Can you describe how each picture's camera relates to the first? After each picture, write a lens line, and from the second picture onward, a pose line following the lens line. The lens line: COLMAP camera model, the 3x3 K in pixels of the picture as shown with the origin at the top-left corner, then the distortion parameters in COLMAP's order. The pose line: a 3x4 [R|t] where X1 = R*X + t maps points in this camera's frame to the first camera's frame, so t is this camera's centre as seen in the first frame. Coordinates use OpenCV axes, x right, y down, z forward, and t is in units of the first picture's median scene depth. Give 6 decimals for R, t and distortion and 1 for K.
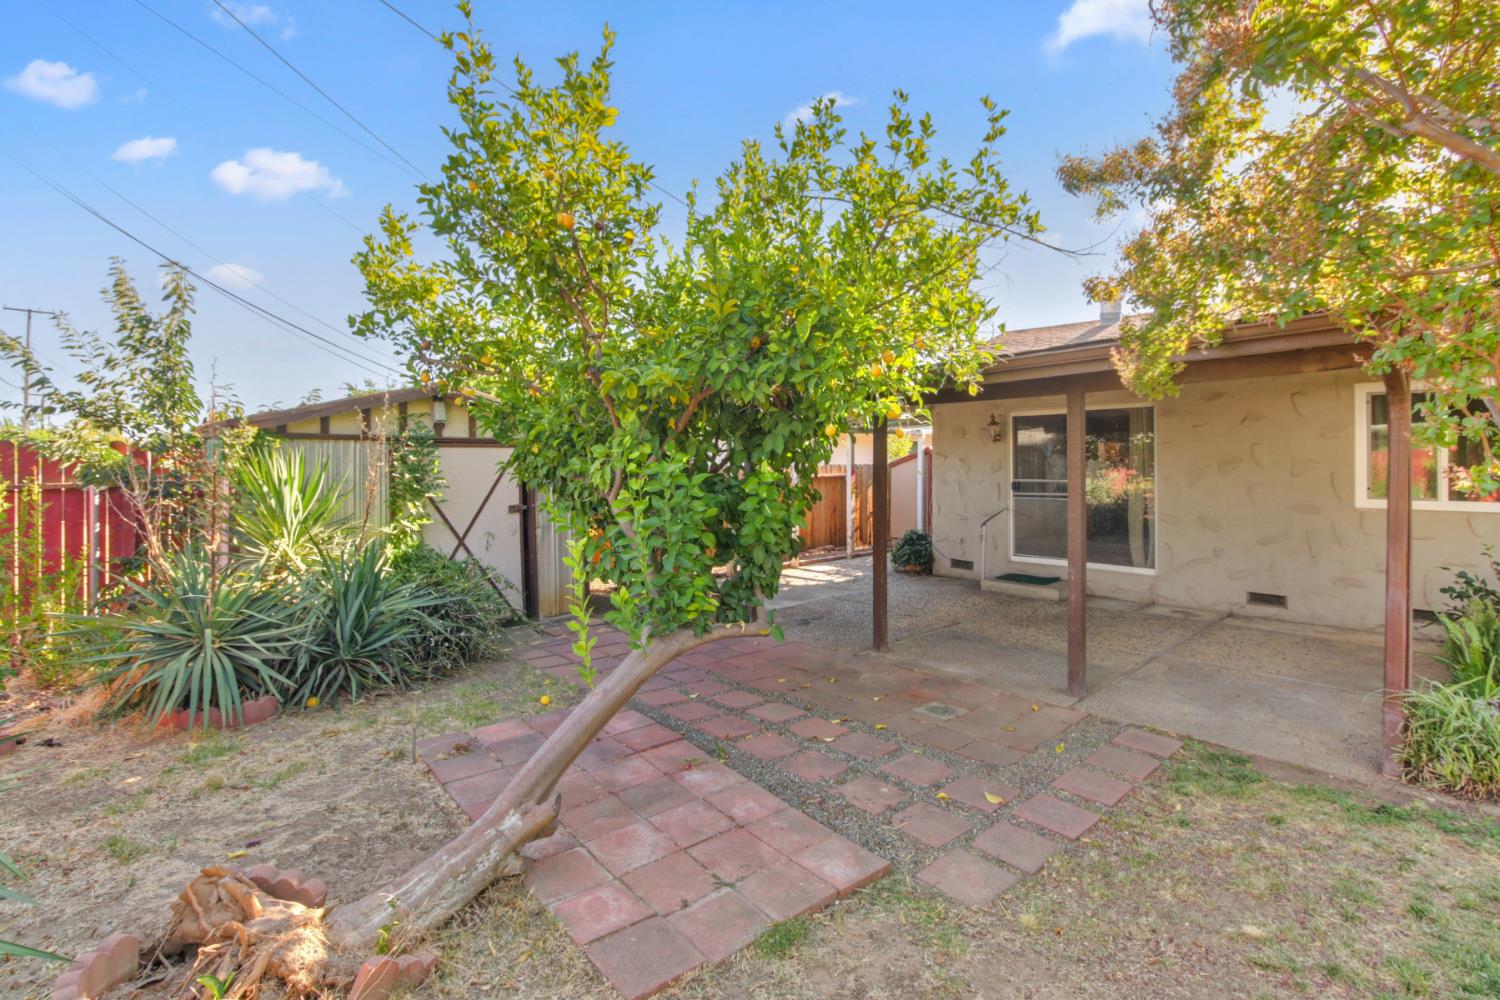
lens RADIAL K [[686.1, 0, 768.3], [0, 686.1, 472.8], [0, 0, 1]] dist [0.022225, -0.013278]
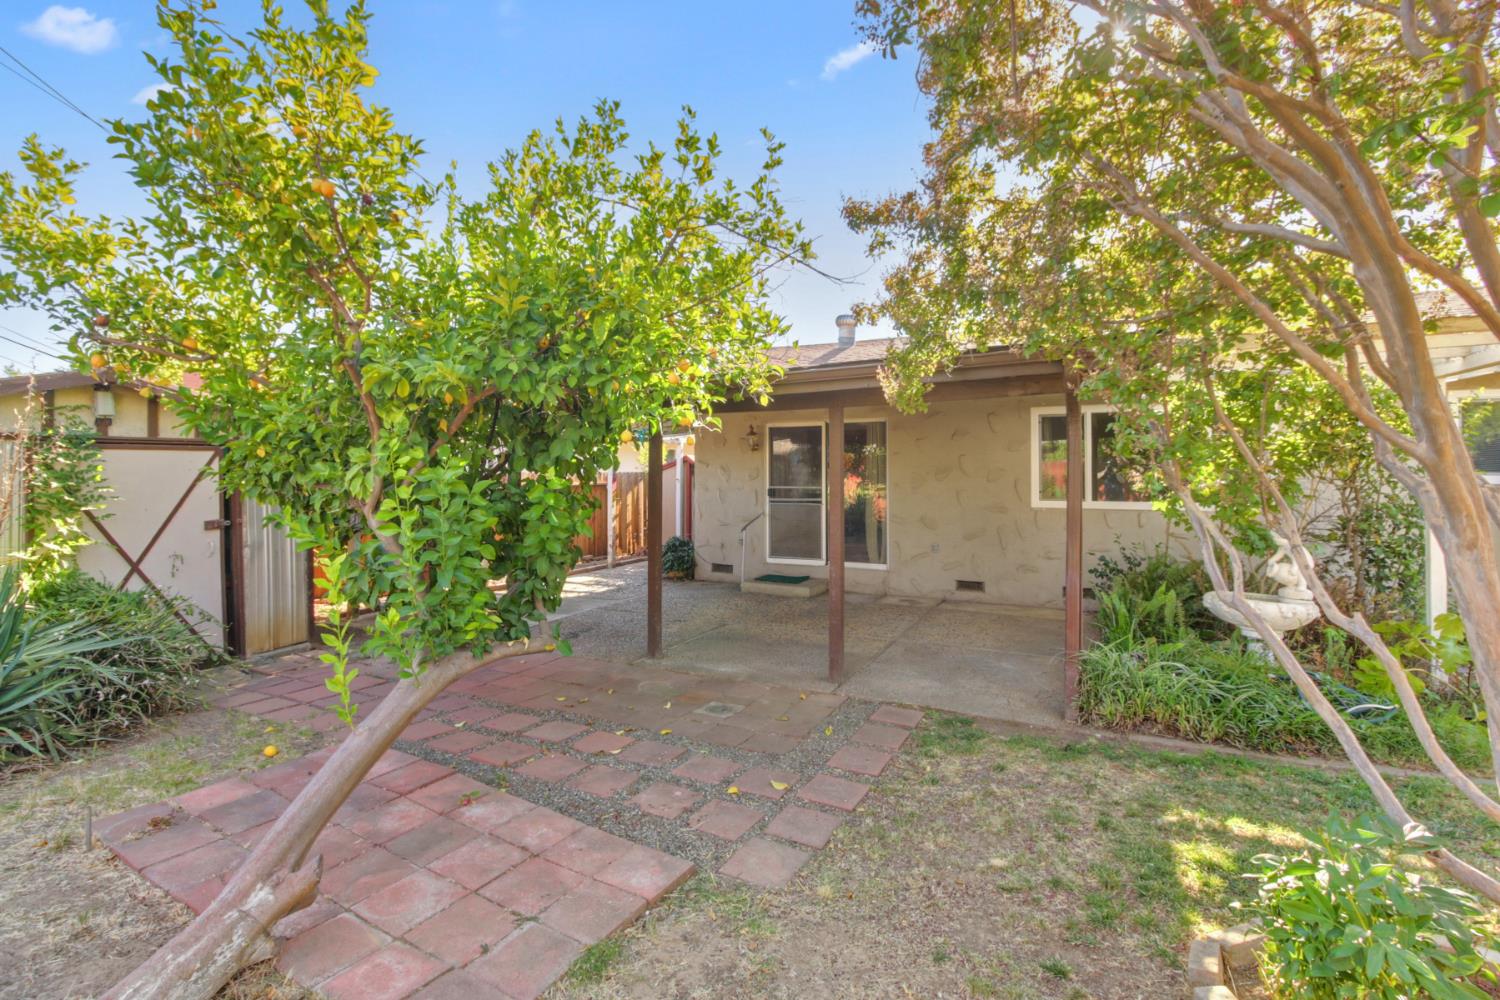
lens RADIAL K [[686.7, 0, 752.6], [0, 686.7, 473.1], [0, 0, 1]] dist [0.019896, -0.011976]
pose [[0.944327, 0.000300, 0.329009, -0.053249], [0.003314, 0.999940, -0.010425, 0.001800], [-0.328993, 0.010935, 0.944269, 0.005376]]
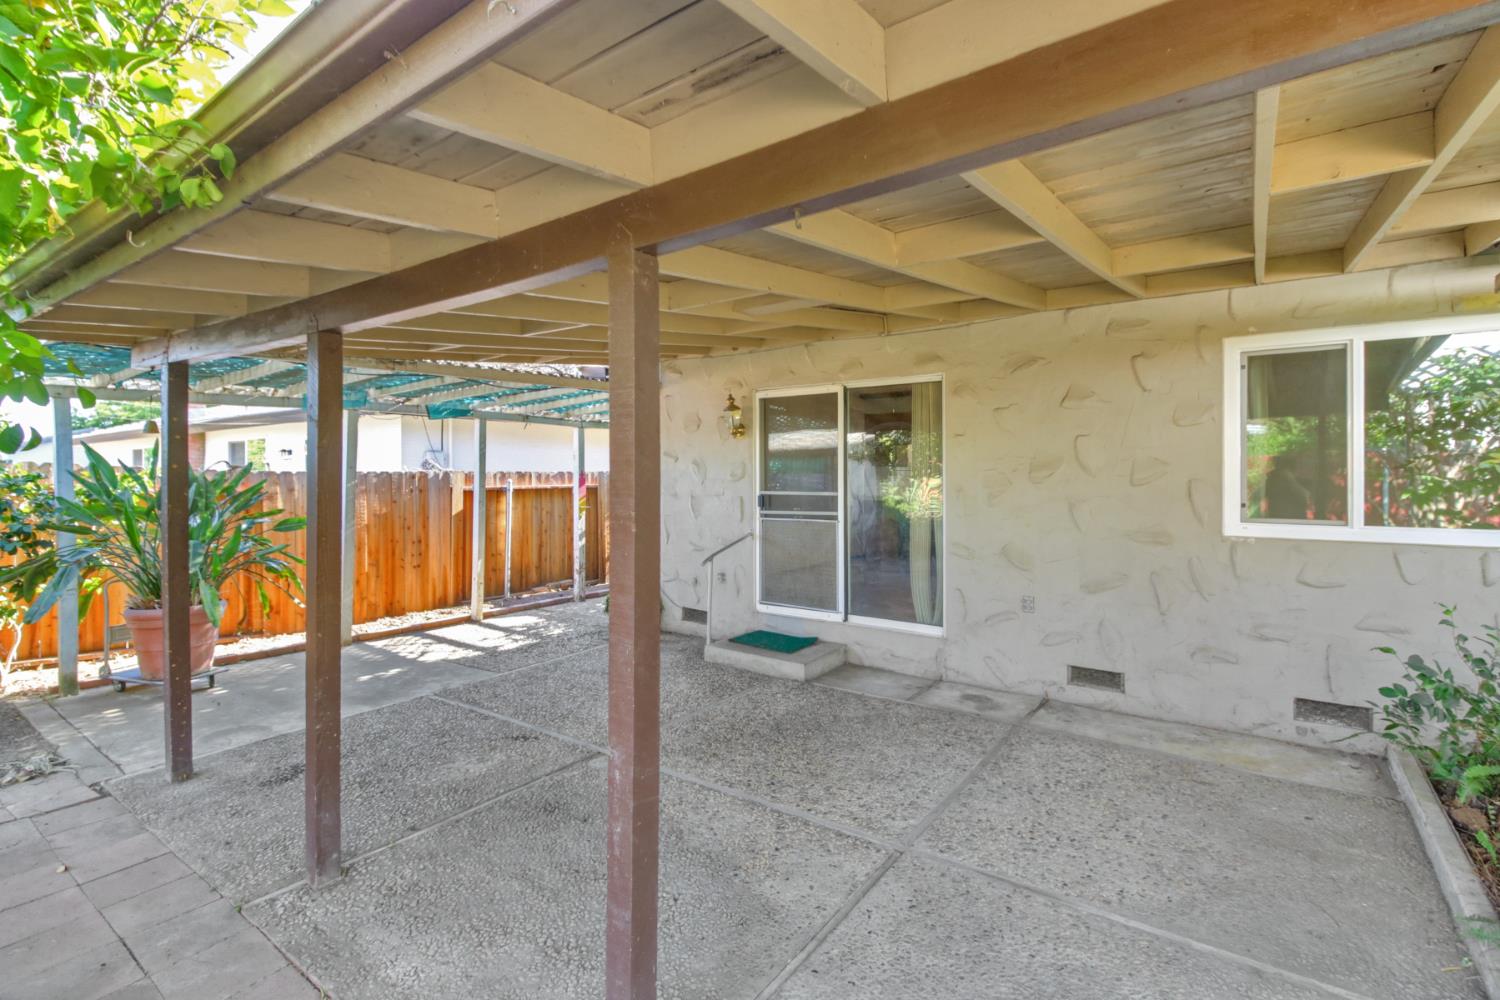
lens RADIAL K [[699.2, 0, 748.6], [0, 699.2, 480.4], [0, 0, 1]] dist [0.018130, -0.014239]
pose [[0.986333, 0.002659, 0.164740, 0.654996], [-0.001484, 0.999973, -0.007251, 0.011292], [-0.164755, 0.006908, 0.986310, 0.910318]]
